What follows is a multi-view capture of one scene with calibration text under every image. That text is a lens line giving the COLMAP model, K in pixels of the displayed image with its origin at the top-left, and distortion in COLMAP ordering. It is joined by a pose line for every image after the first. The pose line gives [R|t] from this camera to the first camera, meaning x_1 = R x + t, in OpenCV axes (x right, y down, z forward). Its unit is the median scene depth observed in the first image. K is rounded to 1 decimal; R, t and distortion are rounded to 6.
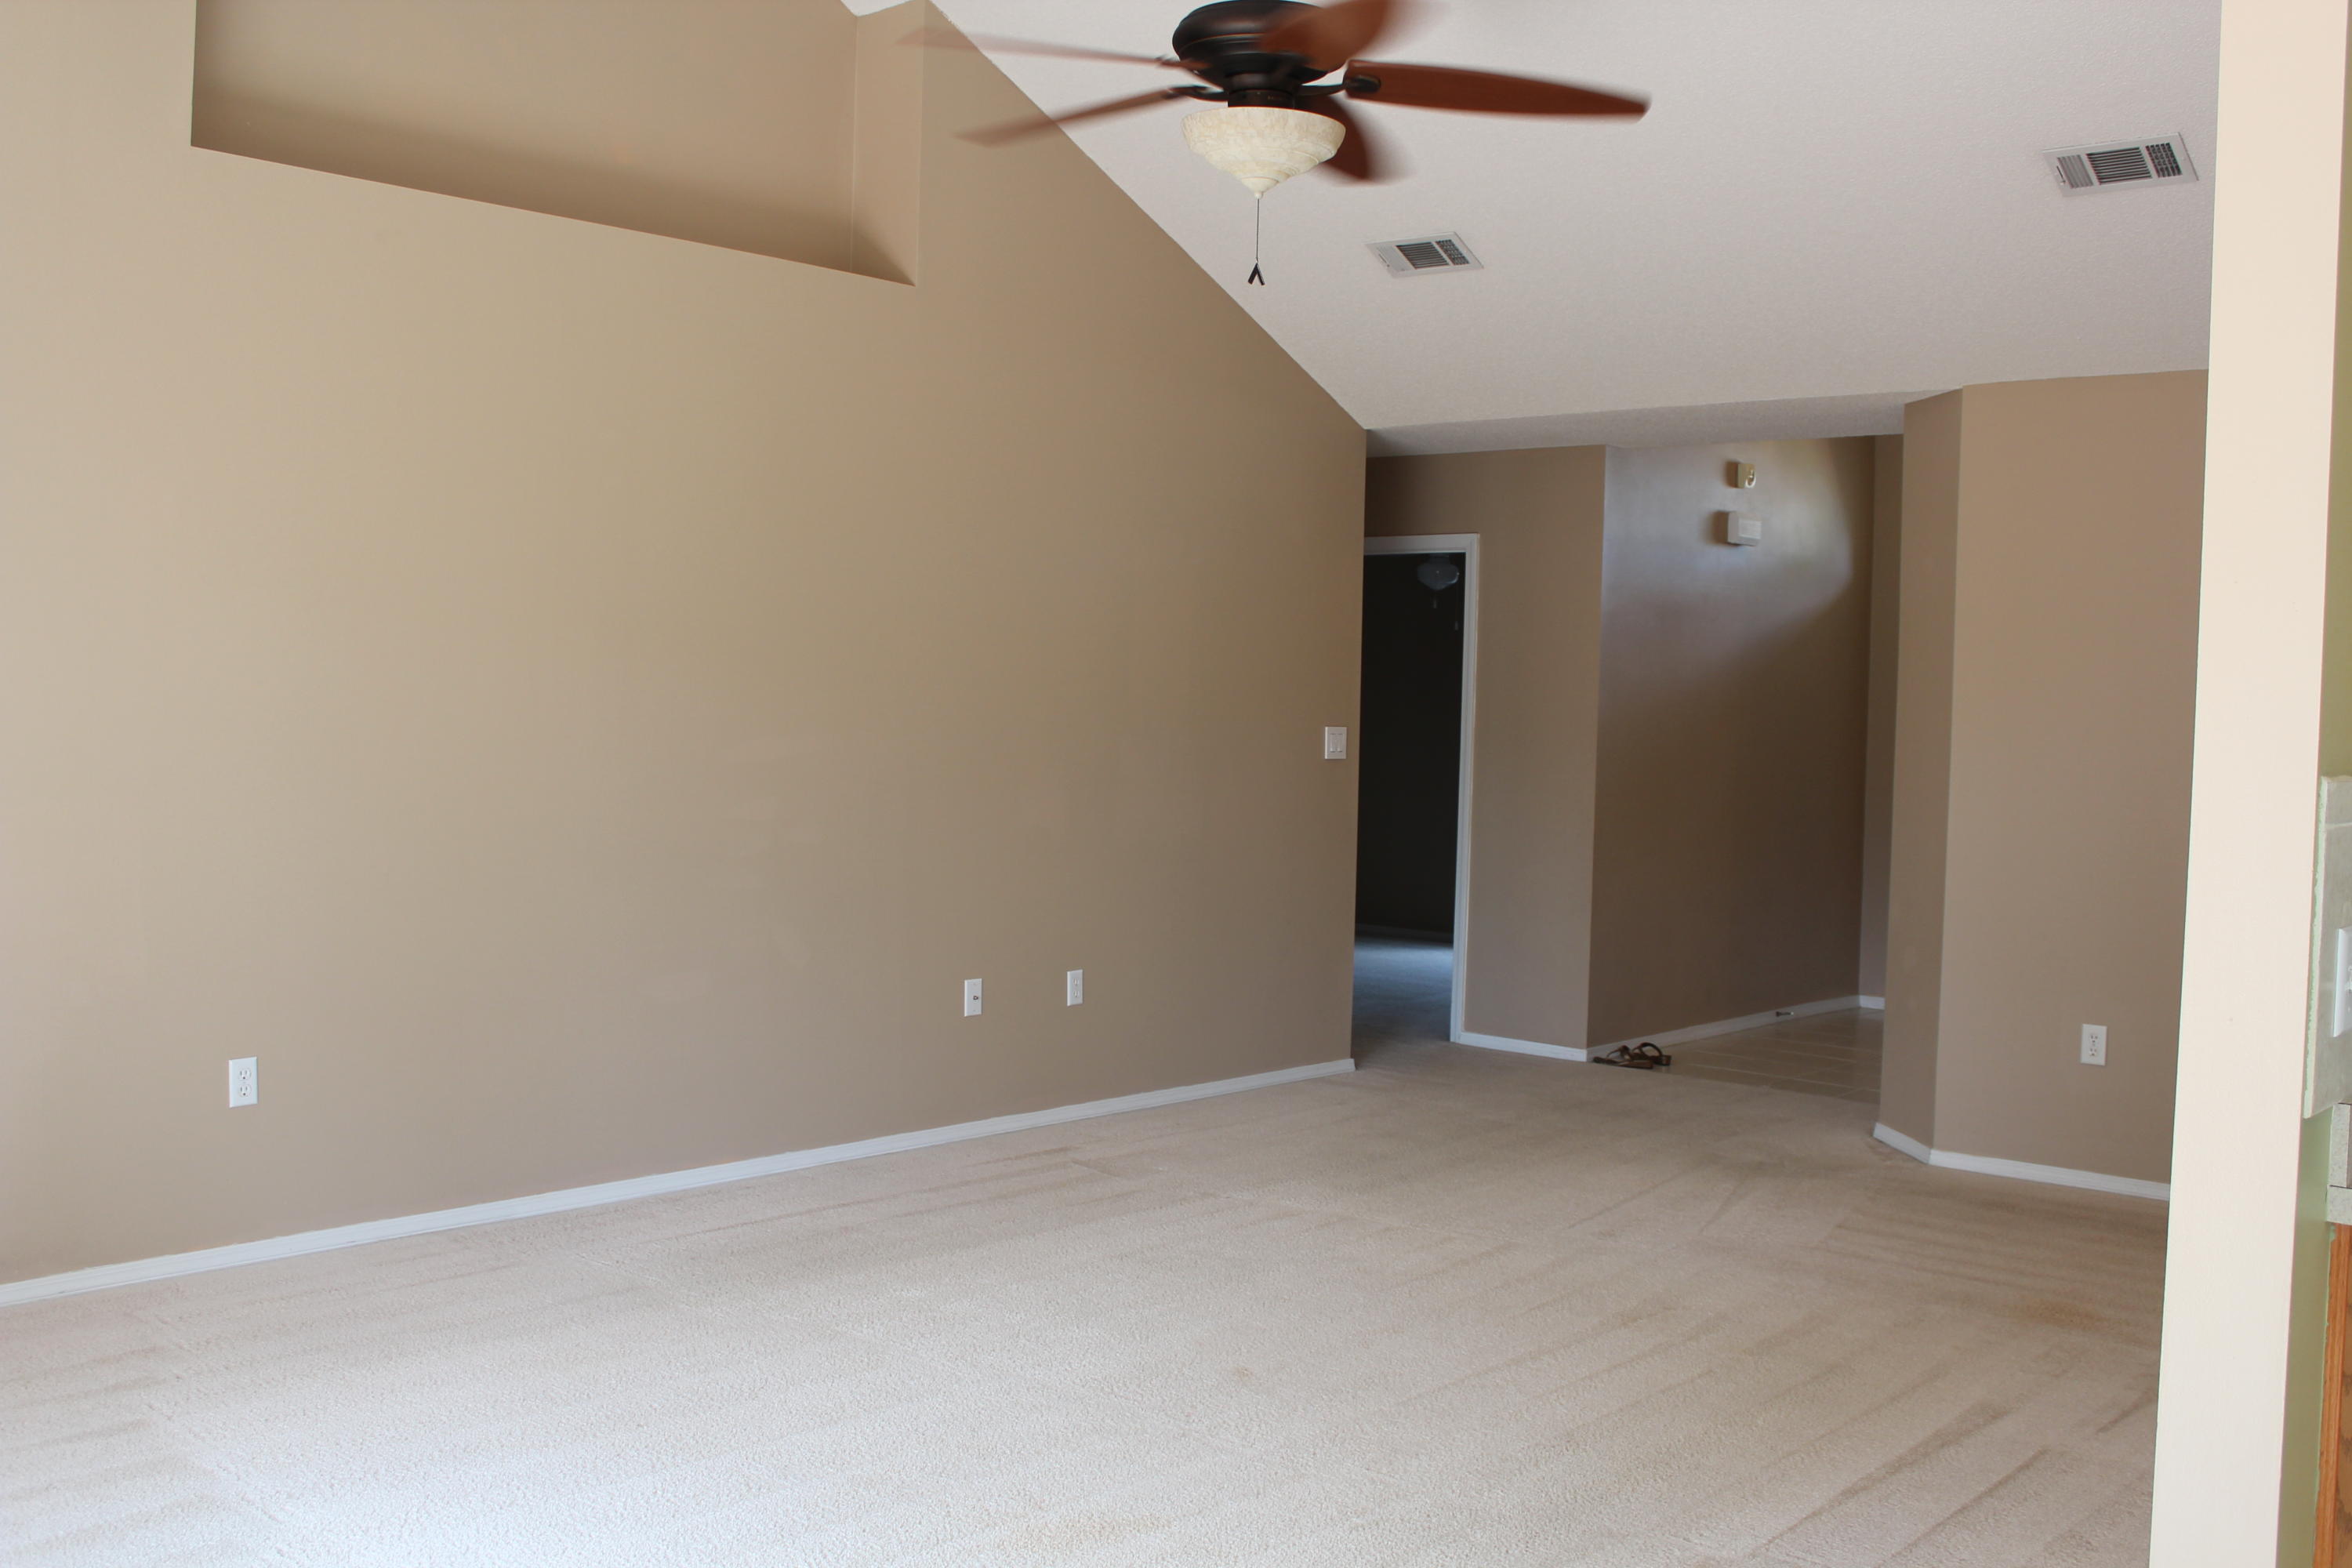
lens RADIAL K [[2233.7, 0, 1191.6], [0, 2233.7, 782.0], [0, 0, 1]] dist [-0.082828, 0.000000]
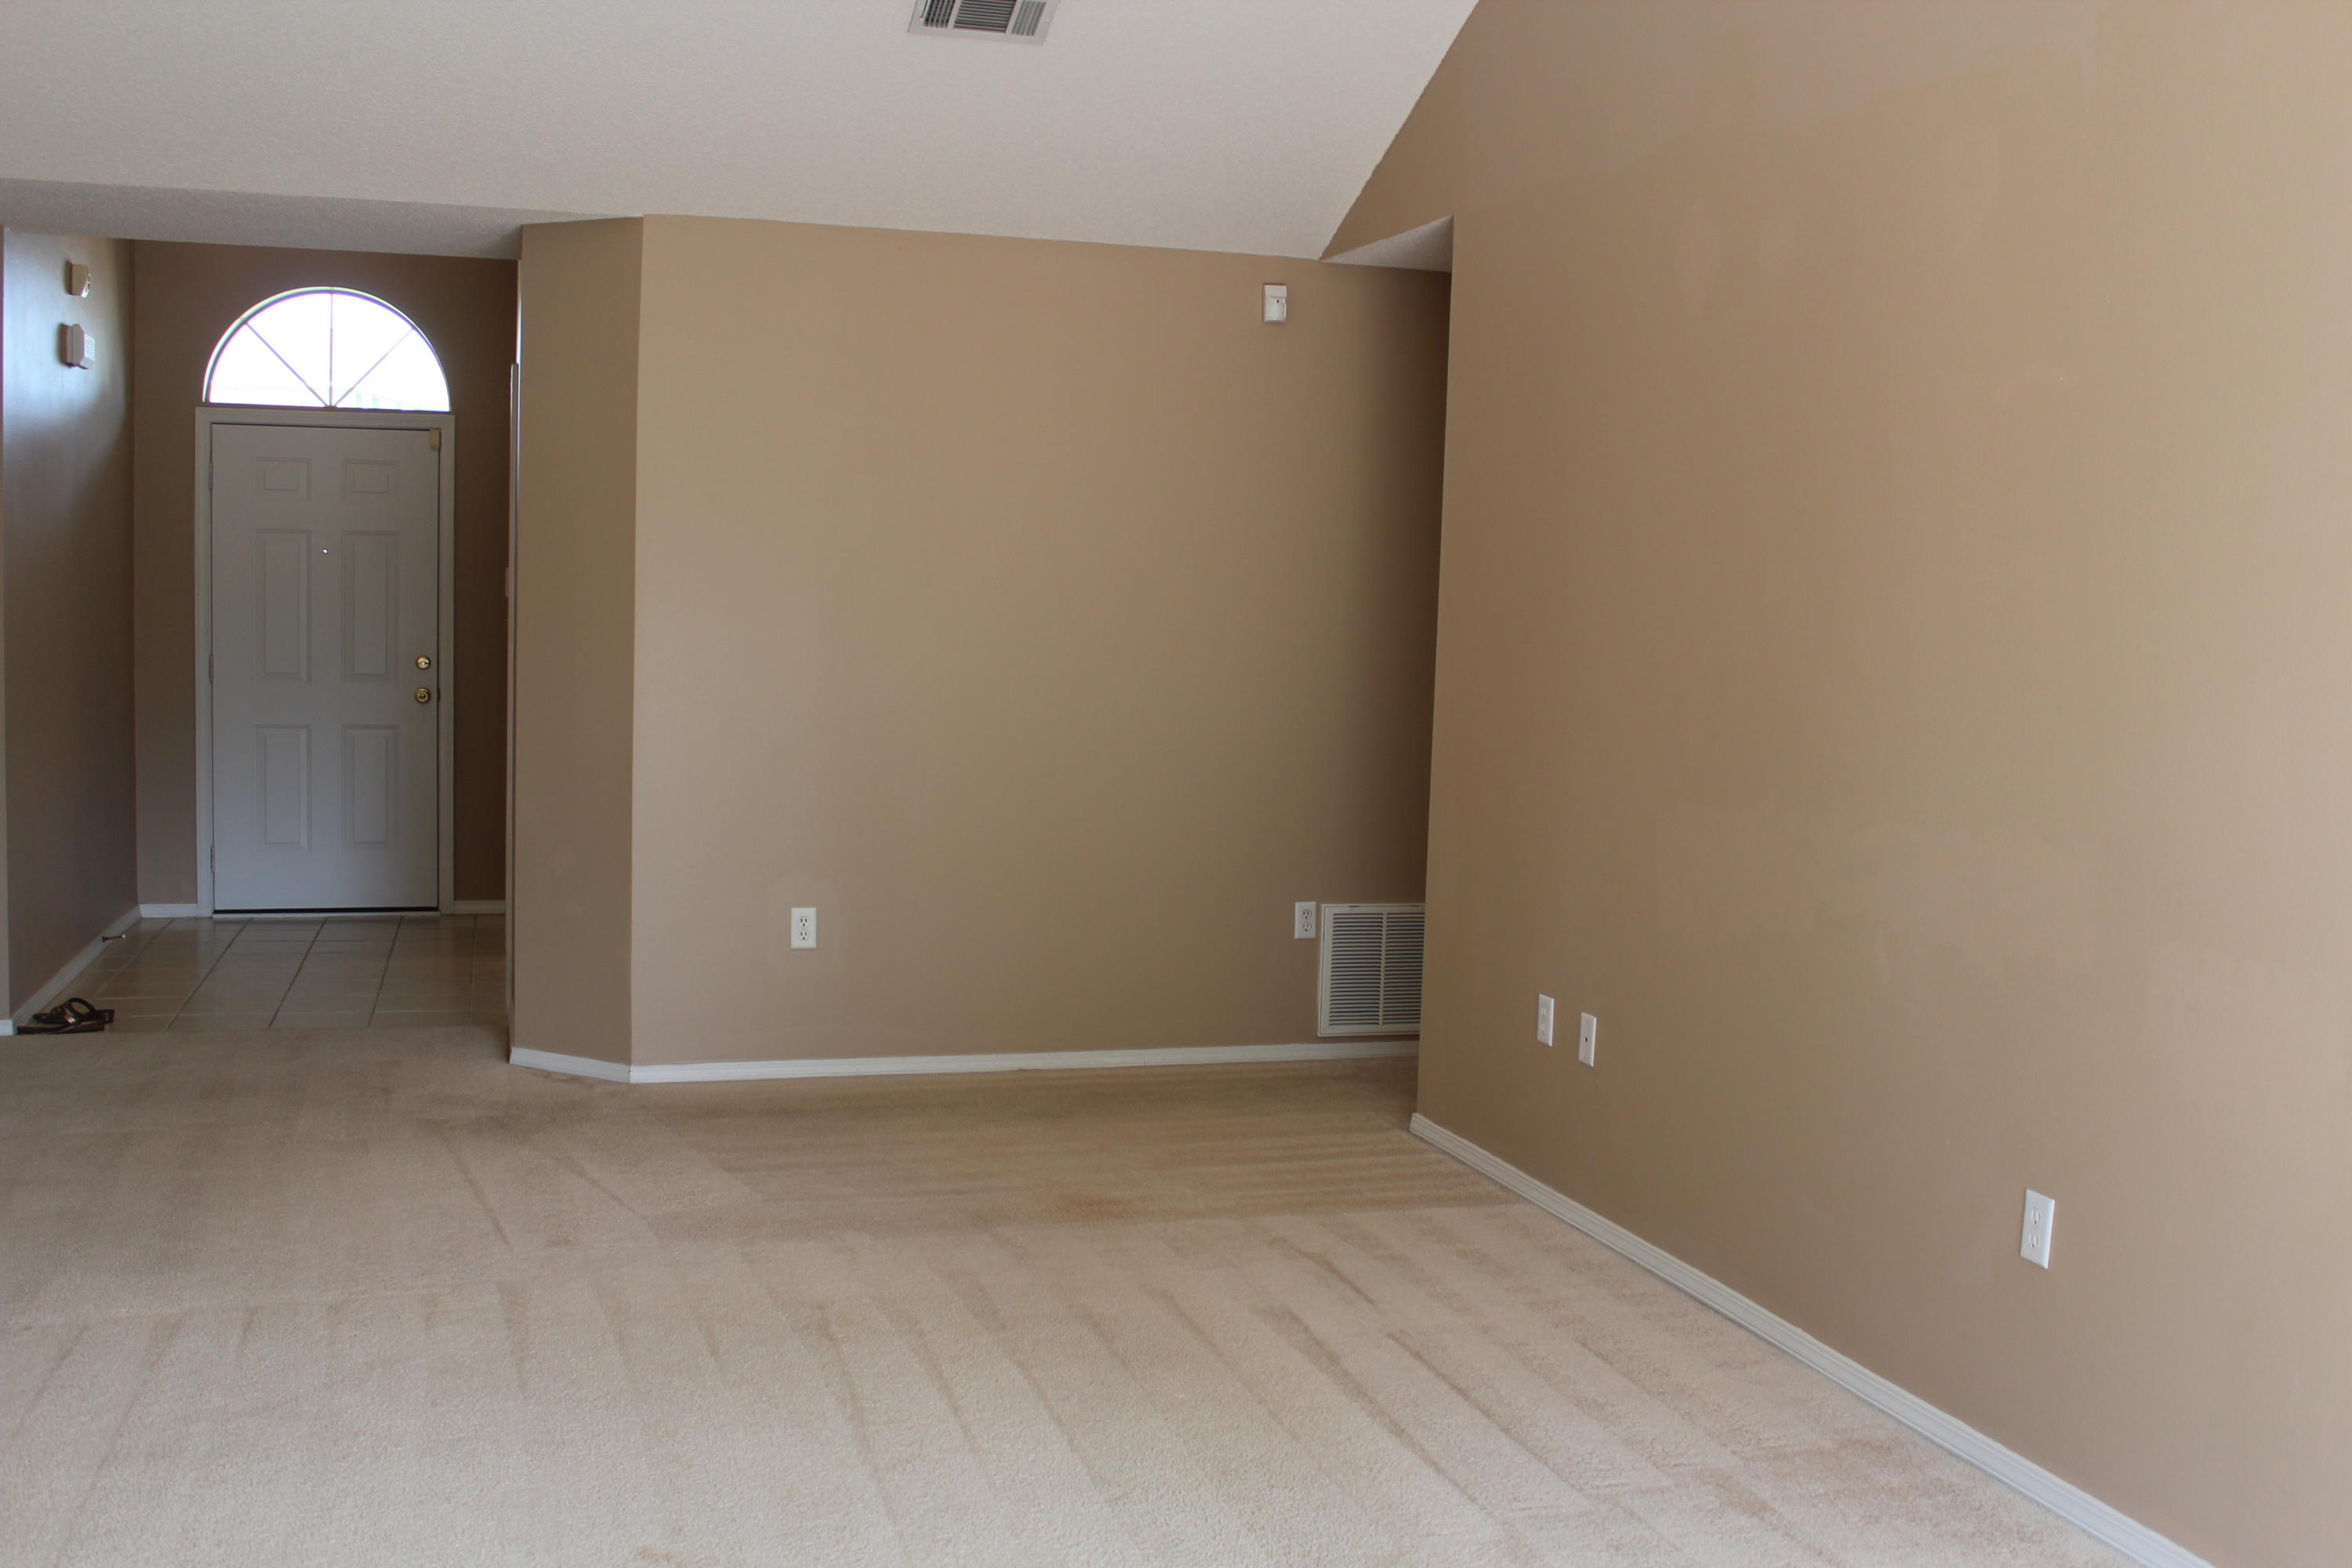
lens RADIAL K [[2233.7, 0, 1179.5], [0, 2233.7, 783.3], [0, 0, 1]] dist [-0.082828, 0.000000]
pose [[0.530760, -0.083377, 0.843411, -0.318346], [0.020540, 0.996122, 0.085548, -0.023469], [-0.847273, -0.028082, 0.530415, 0.347459]]
